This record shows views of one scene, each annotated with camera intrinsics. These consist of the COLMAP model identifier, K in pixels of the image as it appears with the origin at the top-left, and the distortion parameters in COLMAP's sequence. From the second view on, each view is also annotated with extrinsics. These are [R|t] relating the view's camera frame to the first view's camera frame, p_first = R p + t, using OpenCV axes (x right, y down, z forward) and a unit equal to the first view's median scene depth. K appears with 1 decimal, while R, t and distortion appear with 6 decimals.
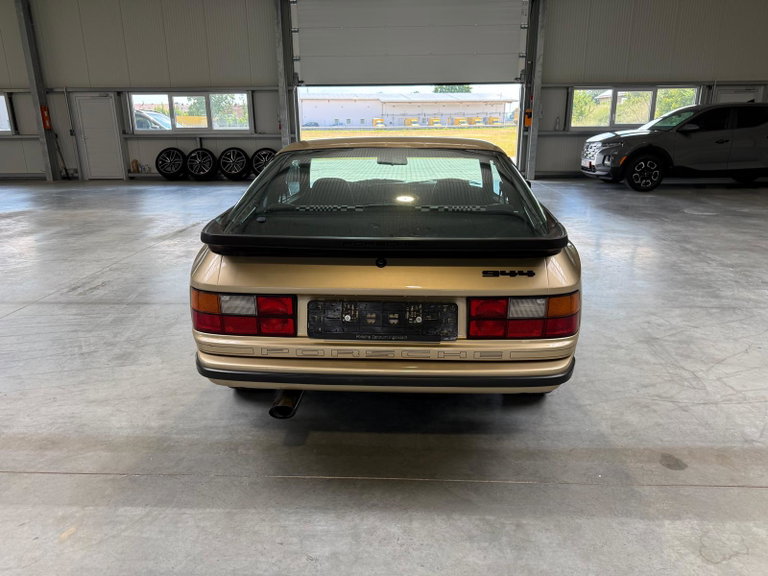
lens RADIAL K [[537.4, 0, 384.0], [0, 537.4, 288.0], [0, 0, 1]] dist [0.054187, -0.073084]
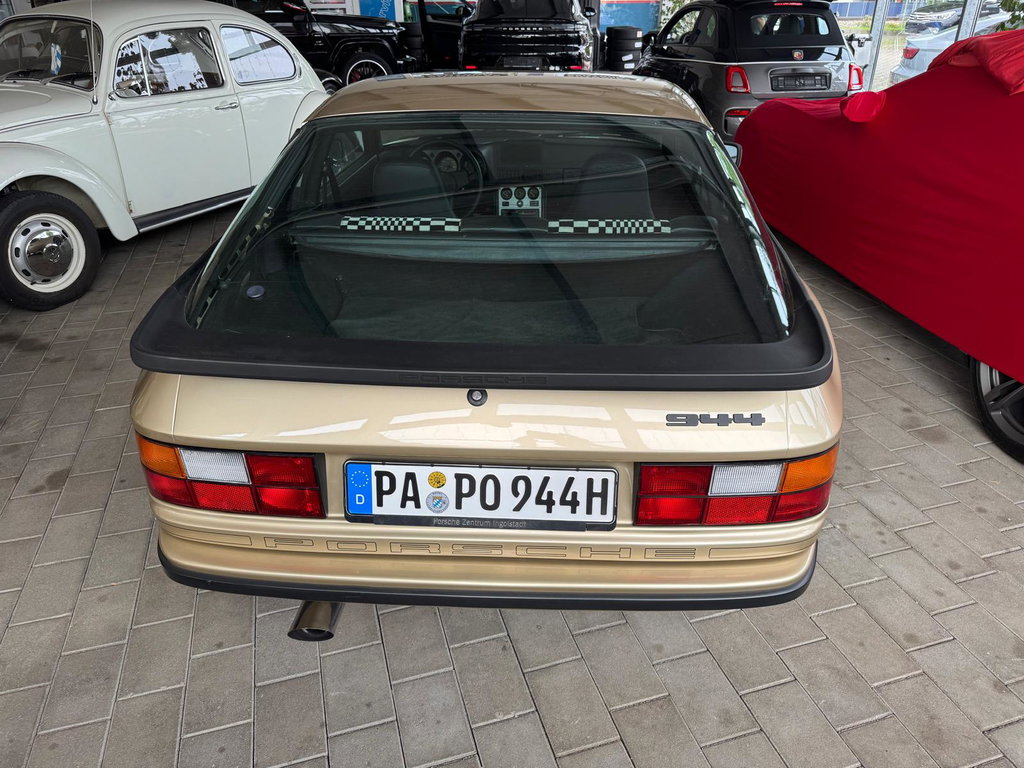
lens RADIAL K [[722.2, 0, 515.2], [0, 722.2, 379.3], [0, 0, 1]] dist [0.034038, -0.041889]
pose [[0.999981, 0.005114, 0.003546, 0.014995], [-0.005724, 0.979480, 0.201458, -0.101357], [-0.002443, -0.201474, 0.979491, 0.149679]]
